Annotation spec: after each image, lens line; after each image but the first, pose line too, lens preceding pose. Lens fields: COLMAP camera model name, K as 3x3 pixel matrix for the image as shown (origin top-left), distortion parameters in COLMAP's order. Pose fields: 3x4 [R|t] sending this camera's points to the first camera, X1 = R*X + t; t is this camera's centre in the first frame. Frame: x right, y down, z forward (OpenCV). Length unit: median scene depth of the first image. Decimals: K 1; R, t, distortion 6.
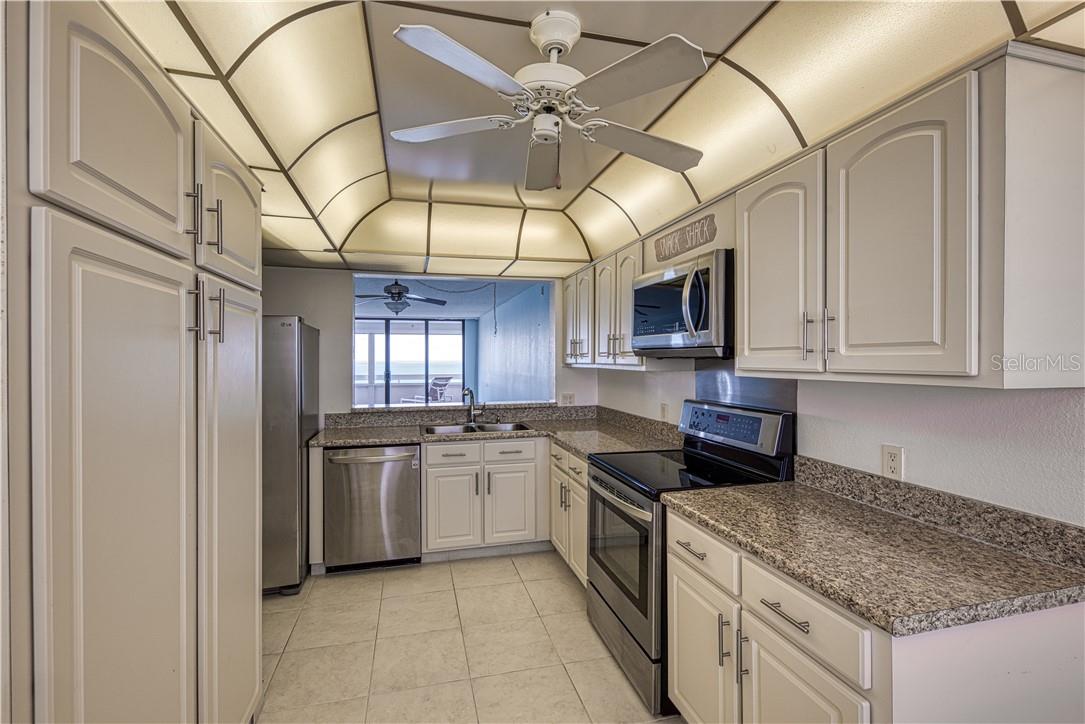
lens RADIAL K [[494.8, 0, 542.2], [0, 494.8, 359.5], [0, 0, 1]] dist [-0.000035, -0.000150]
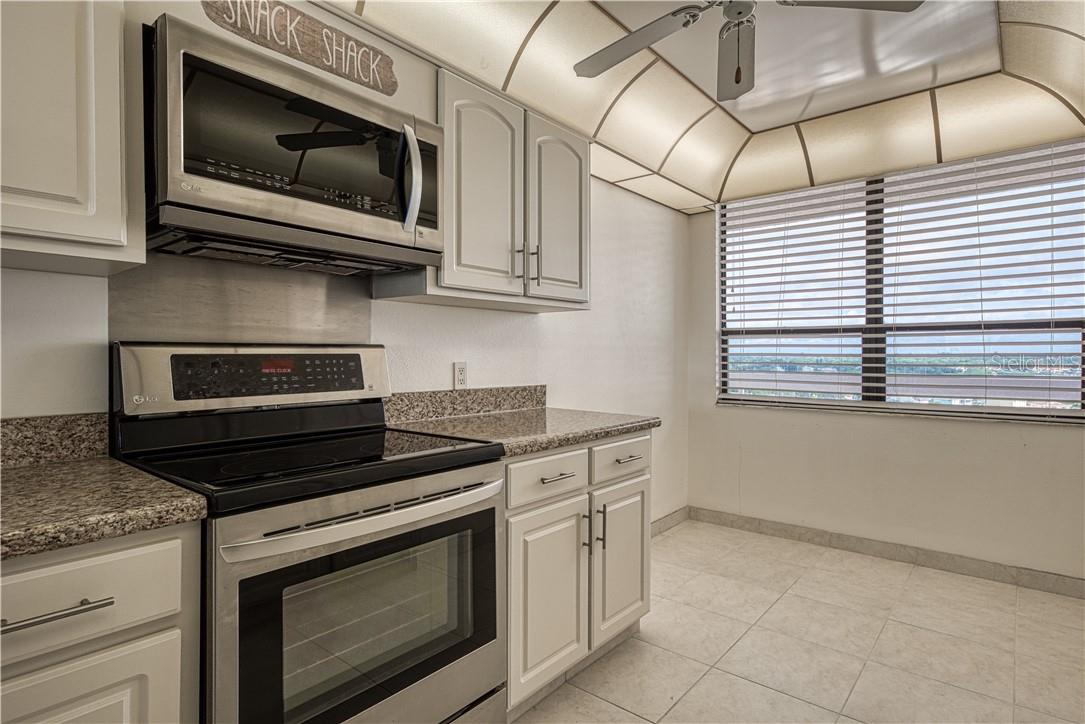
lens RADIAL K [[571.2, 0, 540.6], [0, 571.2, 357.7], [0, 0, 1]] dist [-0.001401, 0.000154]
pose [[-0.580231, -0.003062, 0.814446, -0.478969], [0.004437, 0.999966, 0.006921, 0.135624], [-0.814440, 0.007629, -0.580198, 1.448400]]
